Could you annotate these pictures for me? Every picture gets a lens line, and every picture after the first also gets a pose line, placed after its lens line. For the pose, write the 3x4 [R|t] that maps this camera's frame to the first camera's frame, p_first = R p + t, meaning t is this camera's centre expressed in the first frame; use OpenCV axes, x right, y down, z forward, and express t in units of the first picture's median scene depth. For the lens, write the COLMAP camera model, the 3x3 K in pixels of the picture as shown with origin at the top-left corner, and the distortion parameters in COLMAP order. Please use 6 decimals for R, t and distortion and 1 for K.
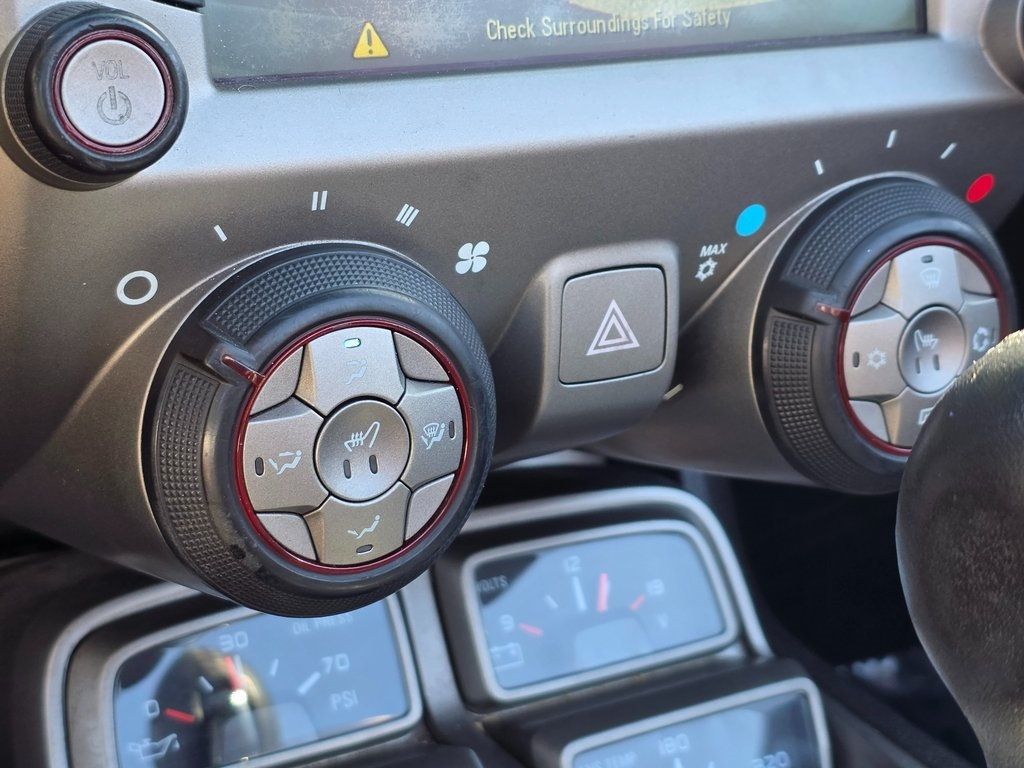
lens RADIAL K [[1899.6, 0, 518.1], [0, 1899.6, 378.0], [0, 0, 1]] dist [0.187818, 0.000000]
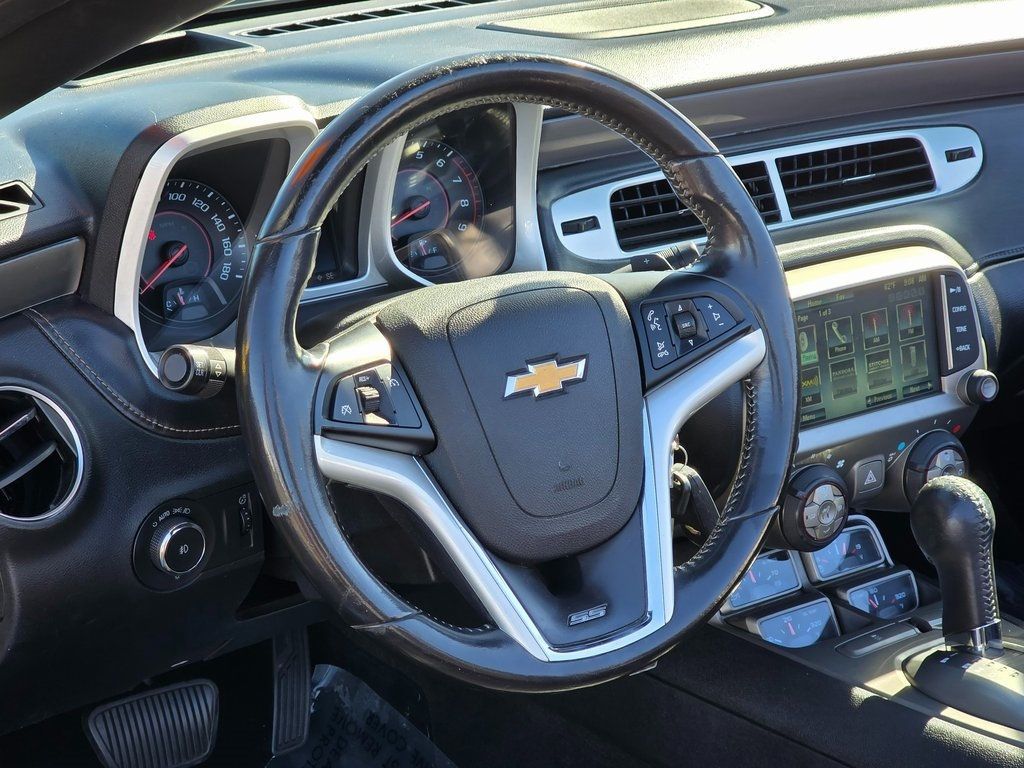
lens RADIAL K [[2209.6, 0, 513.1], [0, 2209.6, 382.2], [0, 0, 1]] dist [-0.005141, 0.000000]
pose [[0.996226, -0.051993, 0.069500, -1.013491], [0.051549, 0.998637, 0.008177, -0.303187], [-0.069831, -0.004563, 0.997548, -3.578293]]
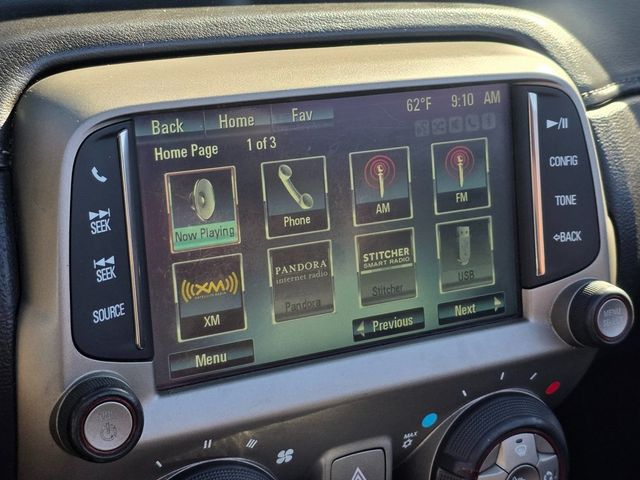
lens RADIAL K [[1187.3, 0, 334.6], [0, 1187.3, 199.0], [0, 0, 1]] dist [0.187818, 0.000000]
pose [[0.999539, 0.015098, -0.026334, 0.055437], [-0.015756, 0.999565, -0.024950, -0.292779], [0.025946, 0.025353, 0.999342, -0.260808]]
